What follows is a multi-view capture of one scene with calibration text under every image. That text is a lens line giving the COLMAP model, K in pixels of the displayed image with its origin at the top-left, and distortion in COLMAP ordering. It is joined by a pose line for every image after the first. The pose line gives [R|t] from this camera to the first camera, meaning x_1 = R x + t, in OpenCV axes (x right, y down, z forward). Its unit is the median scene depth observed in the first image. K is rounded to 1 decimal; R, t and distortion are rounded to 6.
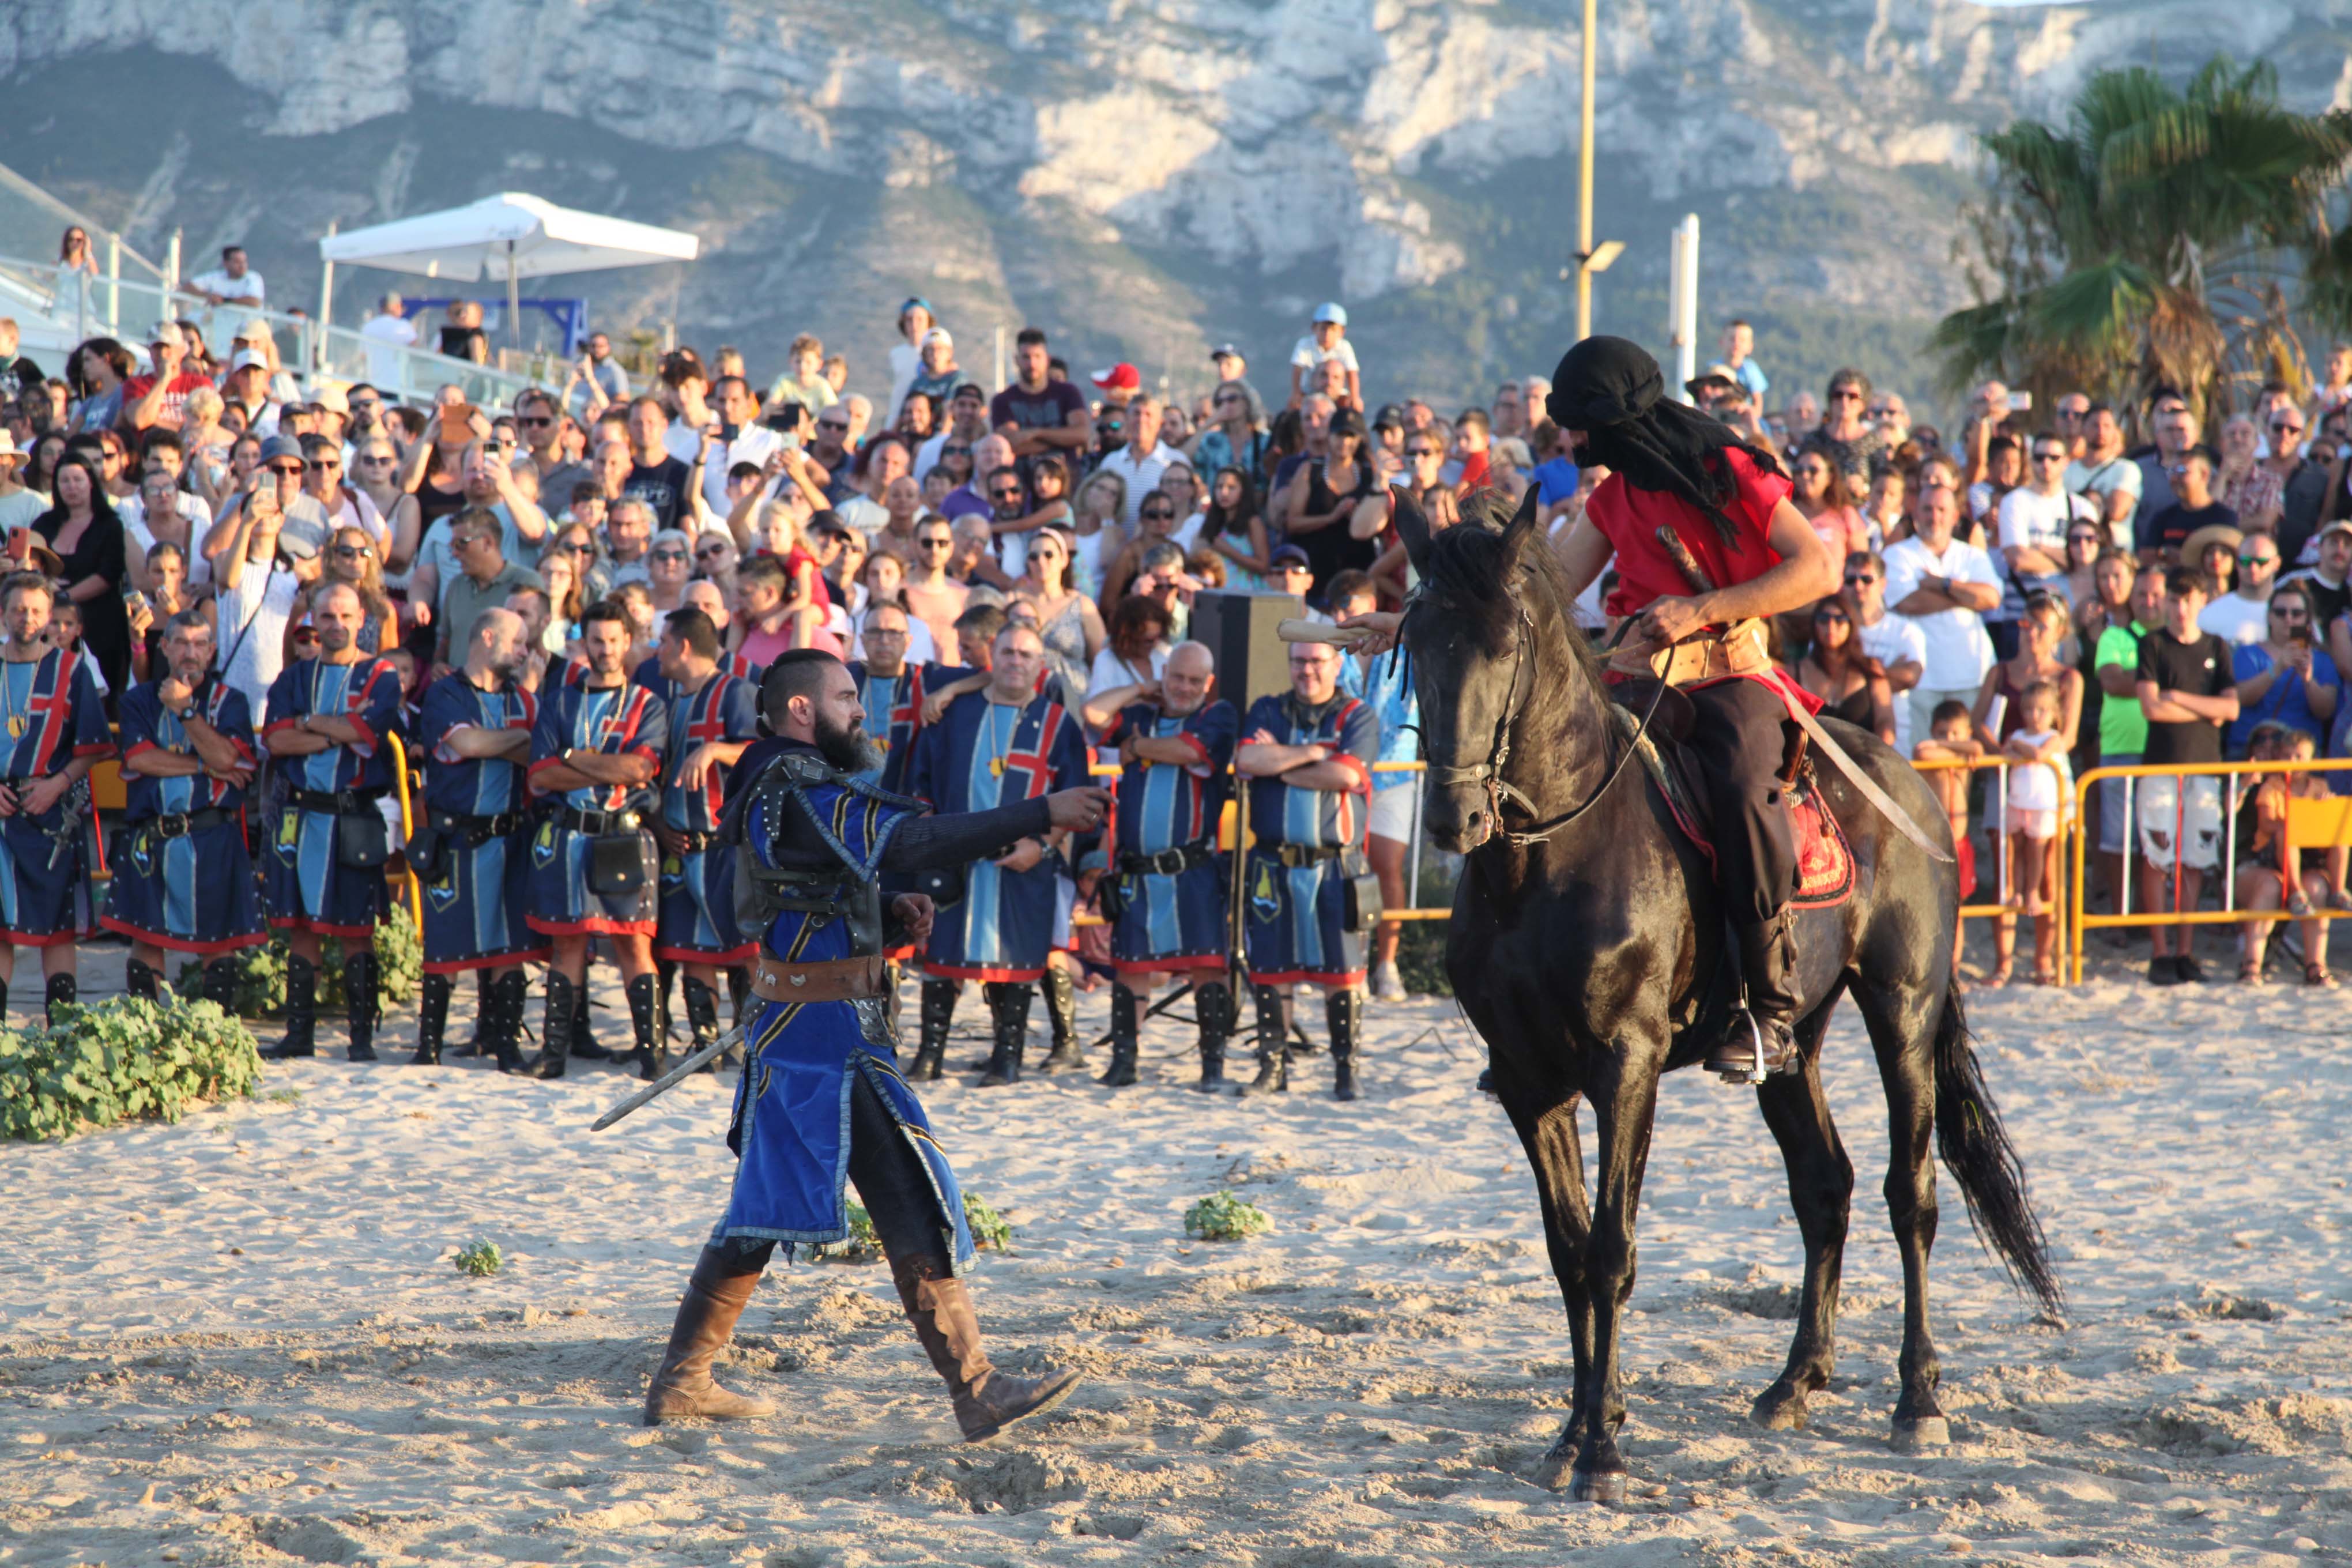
lens RADIAL K [[6687.3, 0, 1186.2], [0, 6687.3, 781.0], [0, 0, 1]] dist [0.682342, 0.037970]
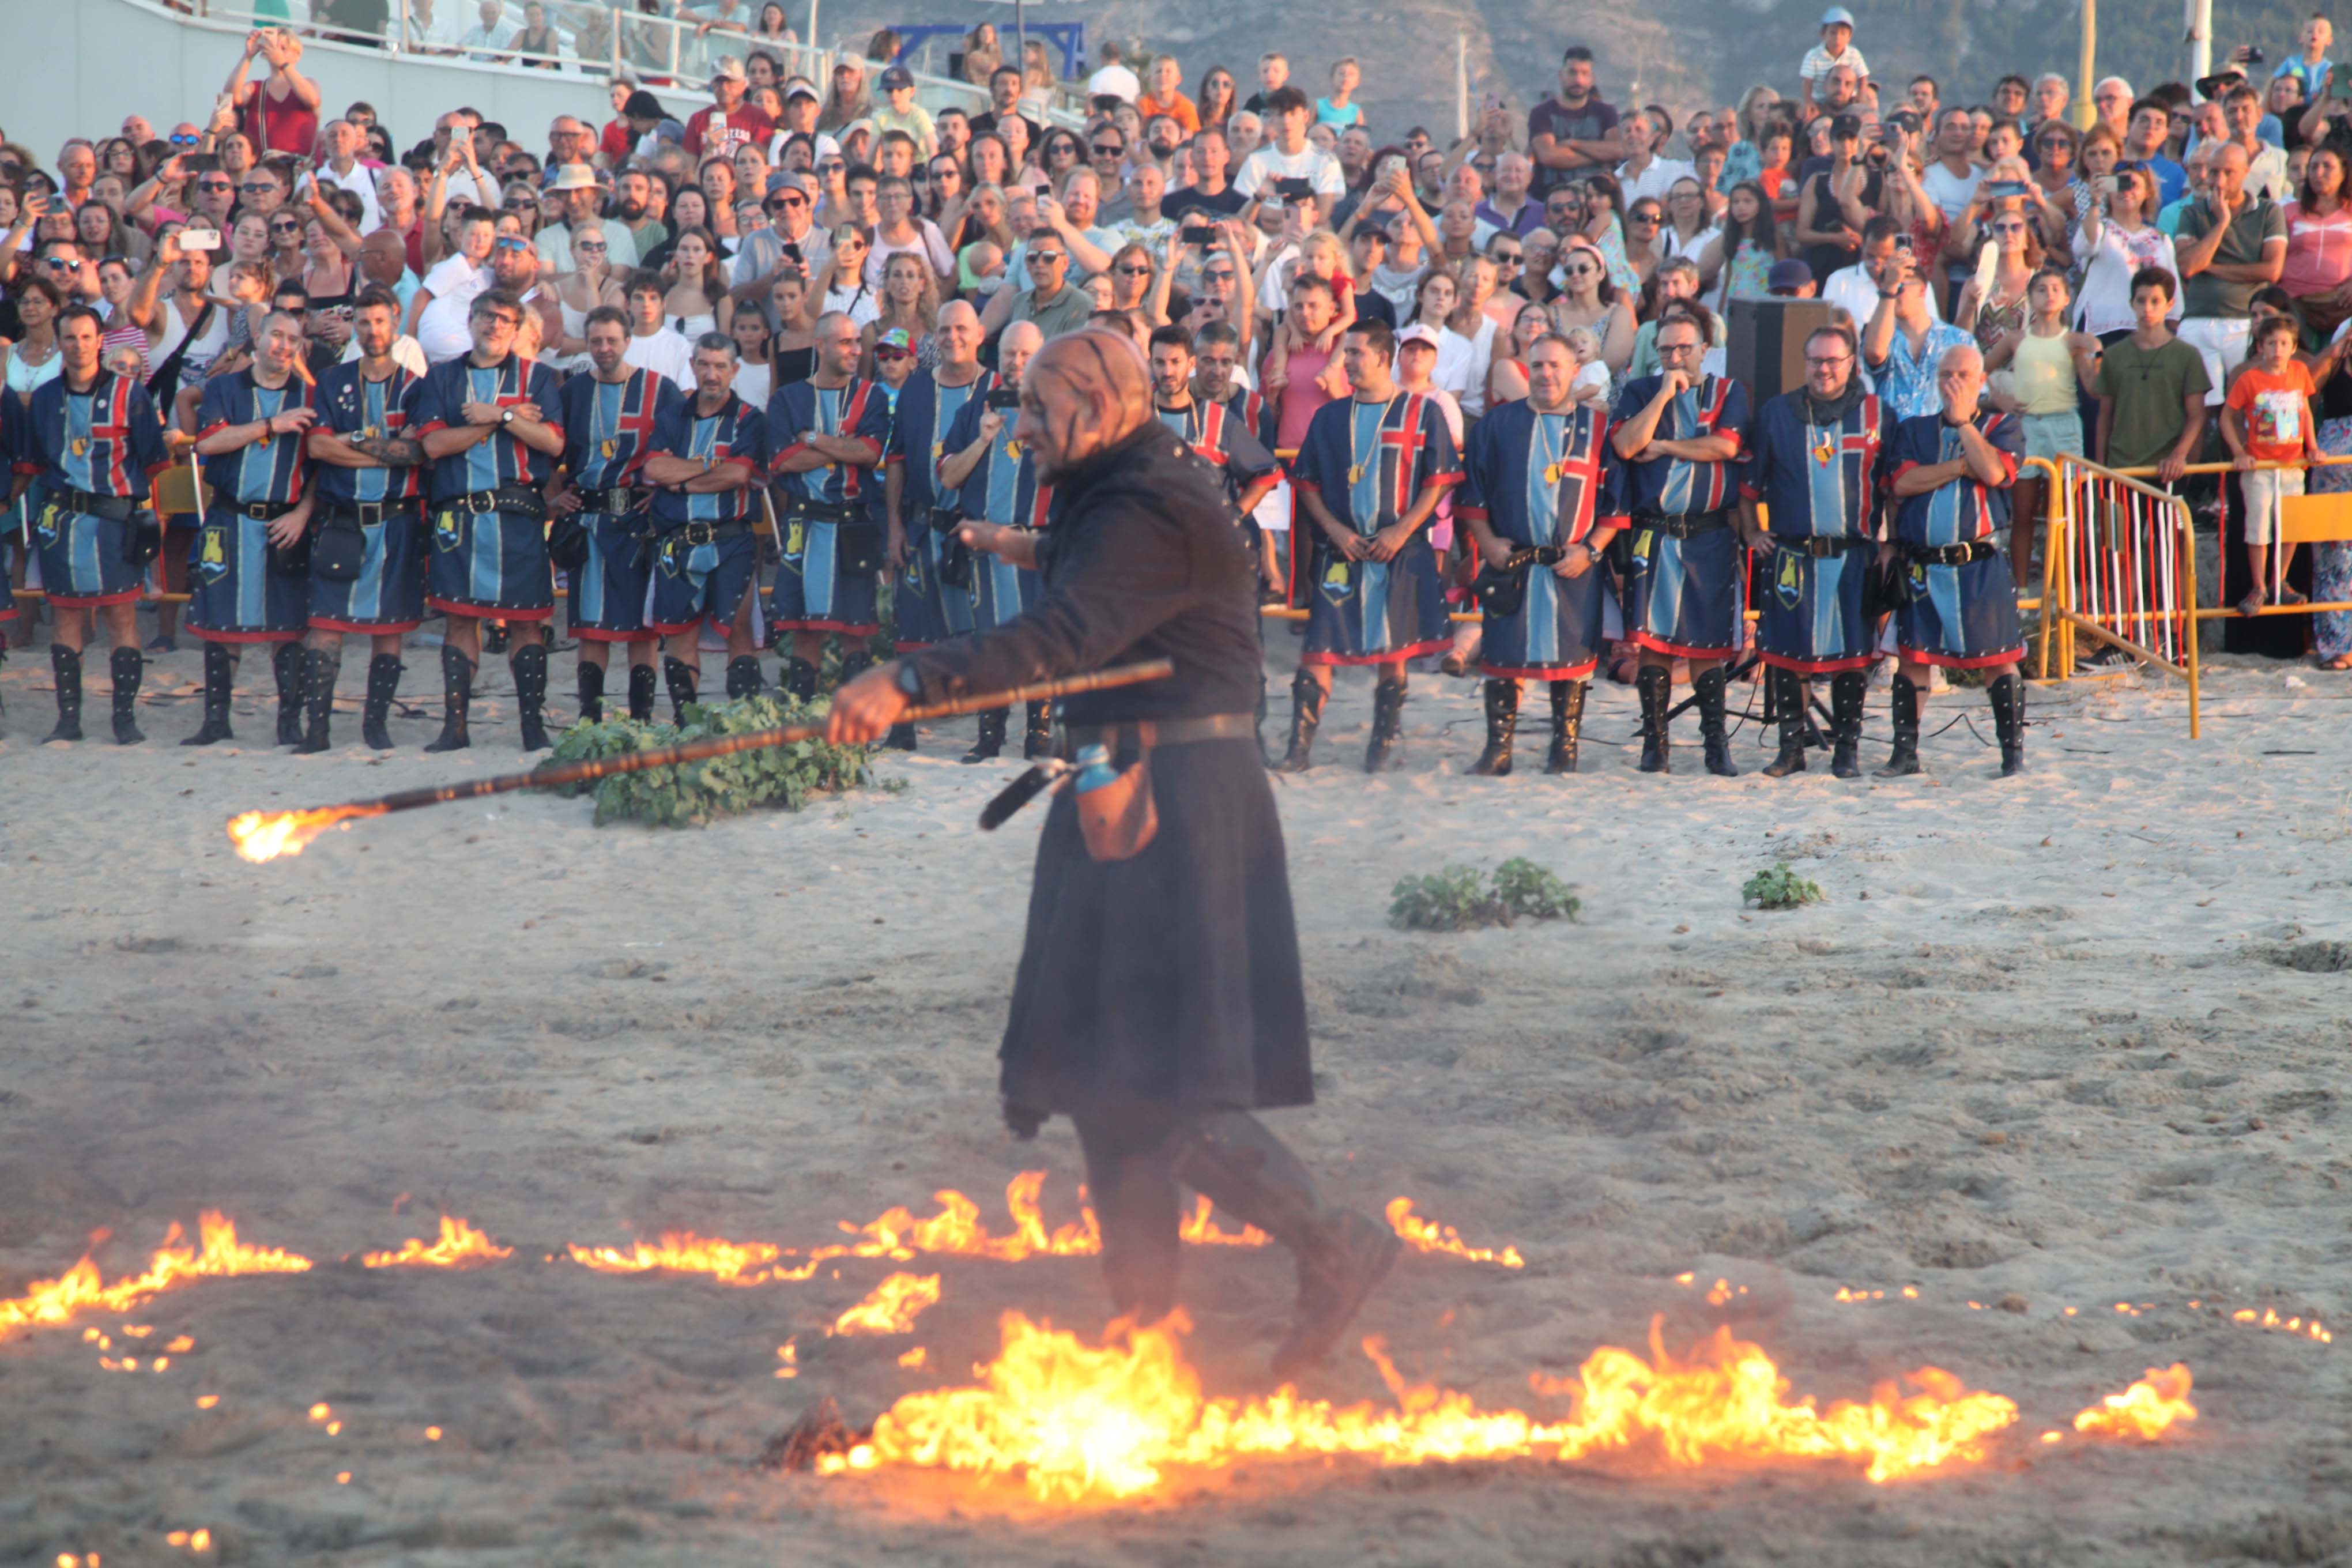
lens RADIAL K [[6702.5, 0, 1254.1], [0, 6702.5, 784.8], [0, 0, 1]] dist [1.470573, -18.013292]
pose [[0.998267, -0.011243, -0.057766, -0.010304], [0.013756, 0.998968, 0.043279, 0.000184], [0.057220, -0.043999, 0.997392, -0.057425]]
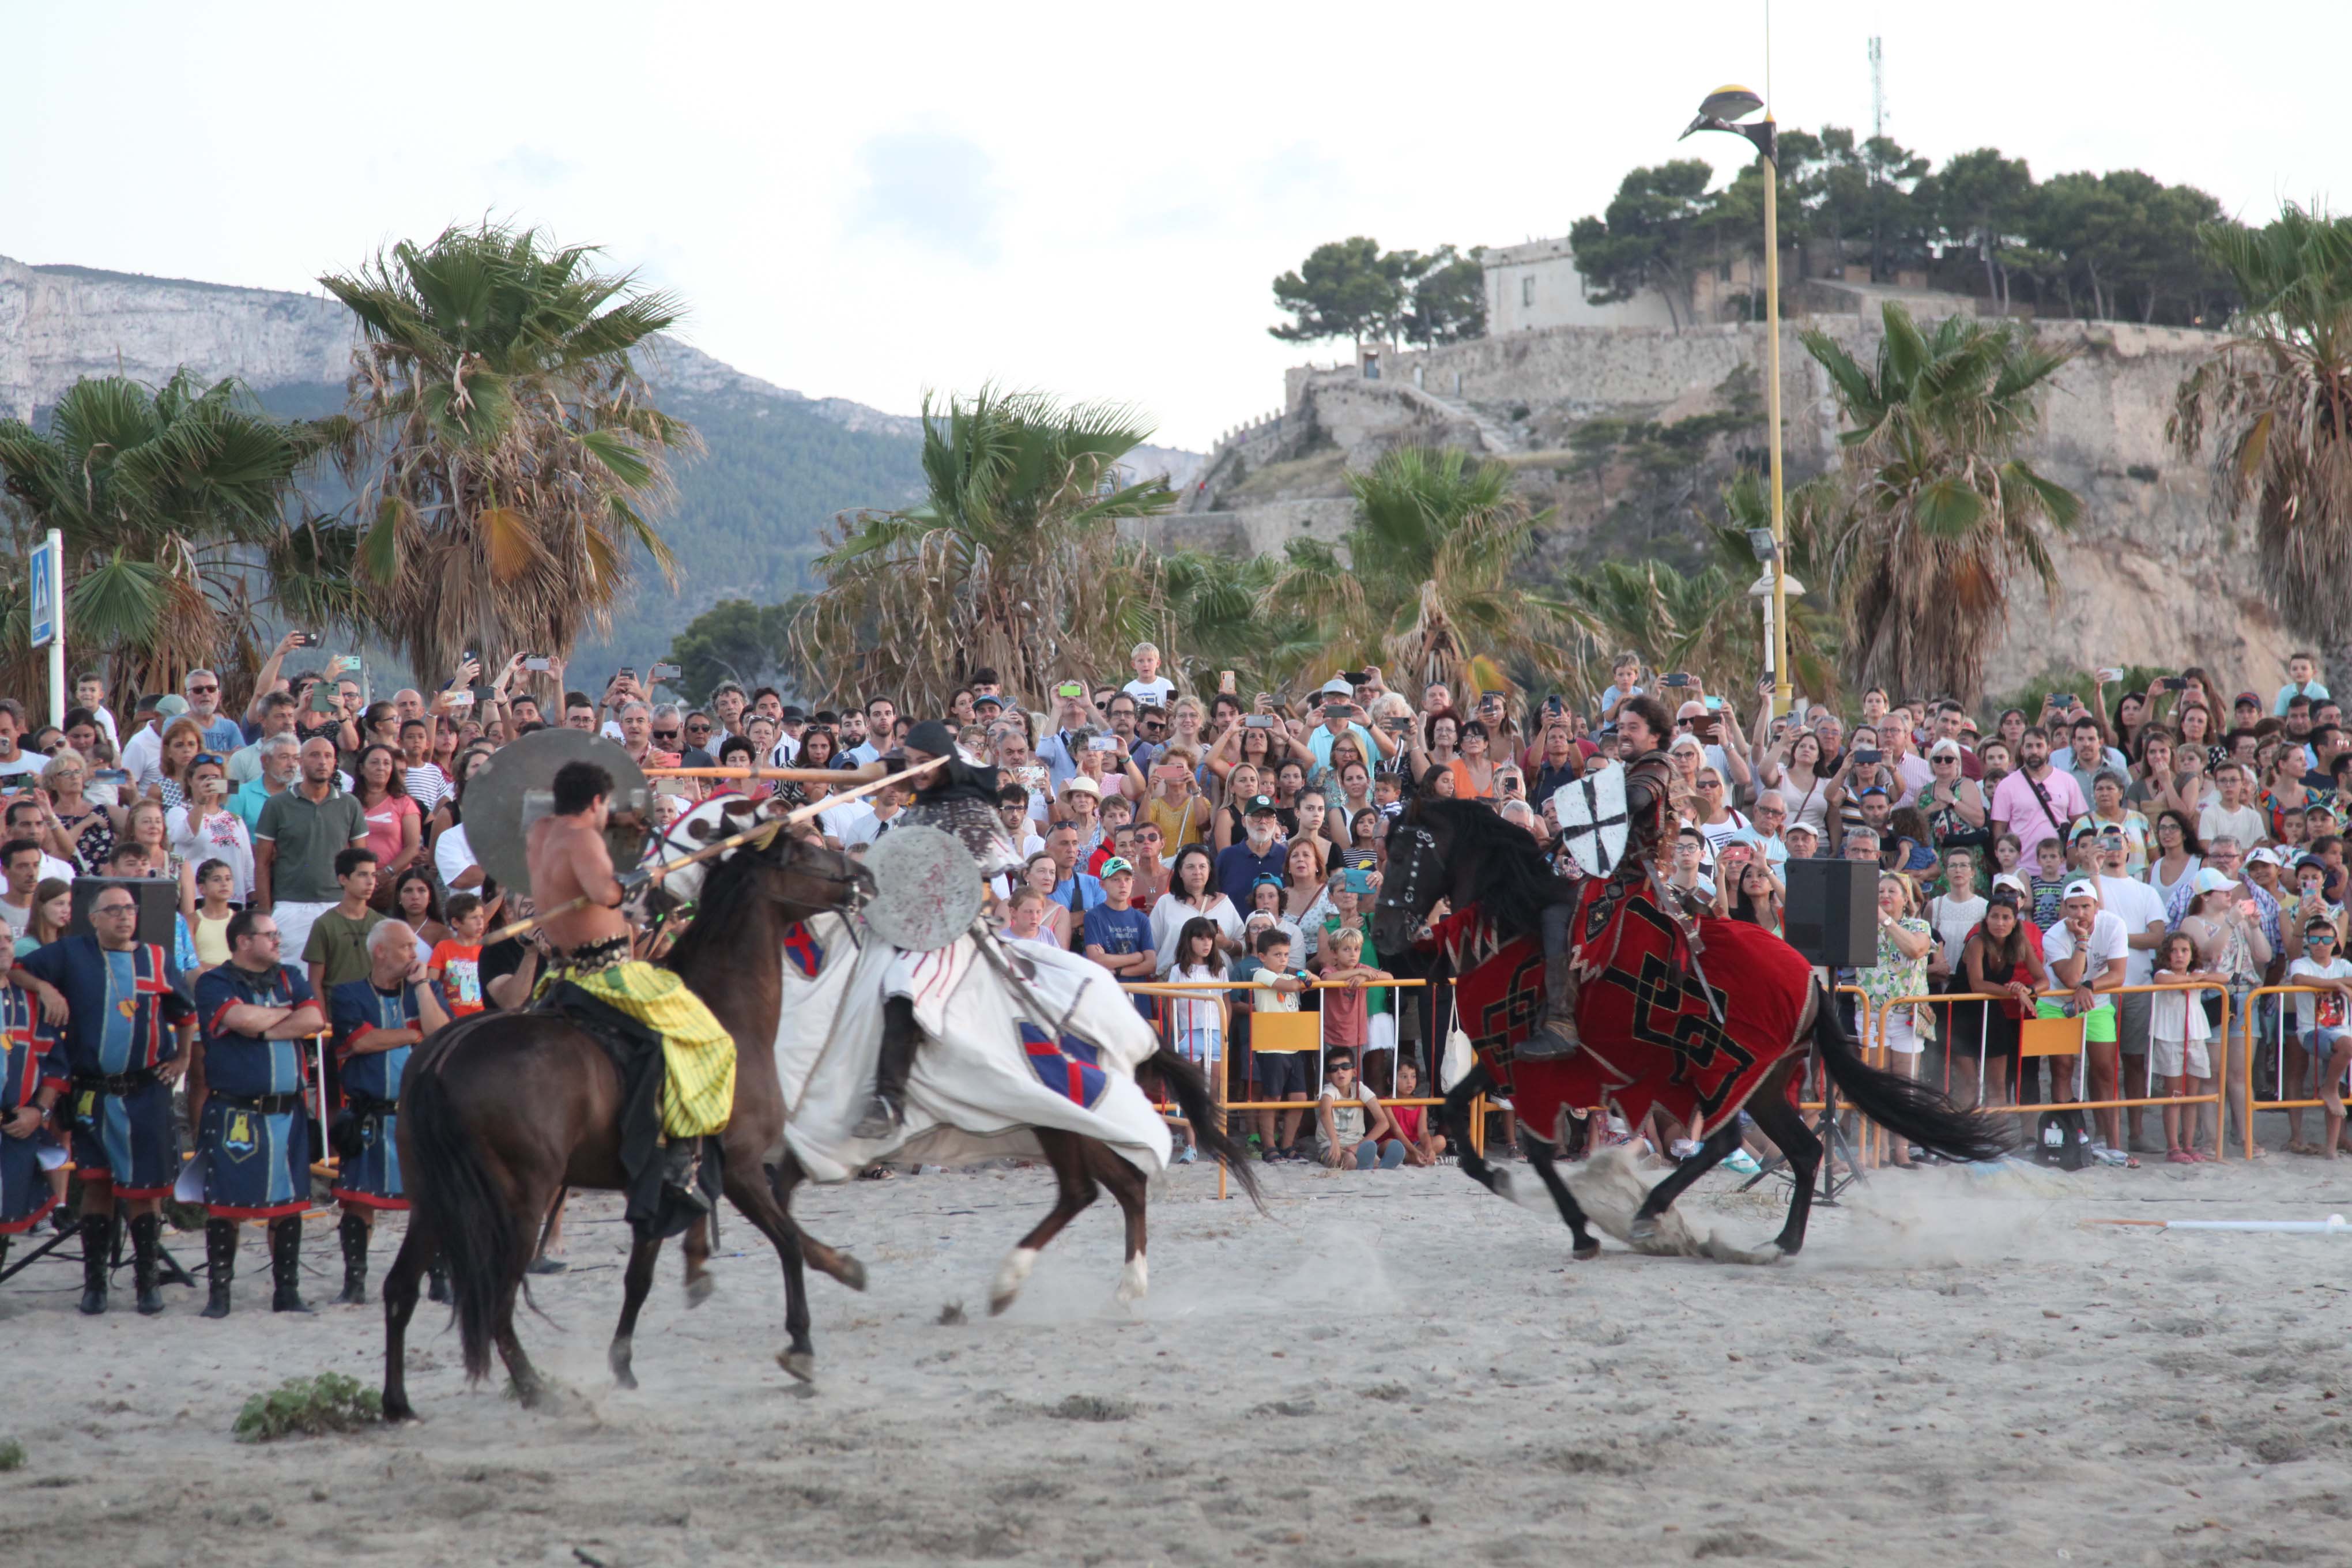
lens RADIAL K [[6687.3, 0, 1186.2], [0, 6687.3, 781.0], [0, 0, 1]] dist [0.682342, 0.037970]
pose [[0.920282, -0.021337, 0.390674, -0.244760], [0.035847, 0.998910, -0.029887, -0.003221], [-0.389611, 0.041509, 0.920044, -0.128472]]
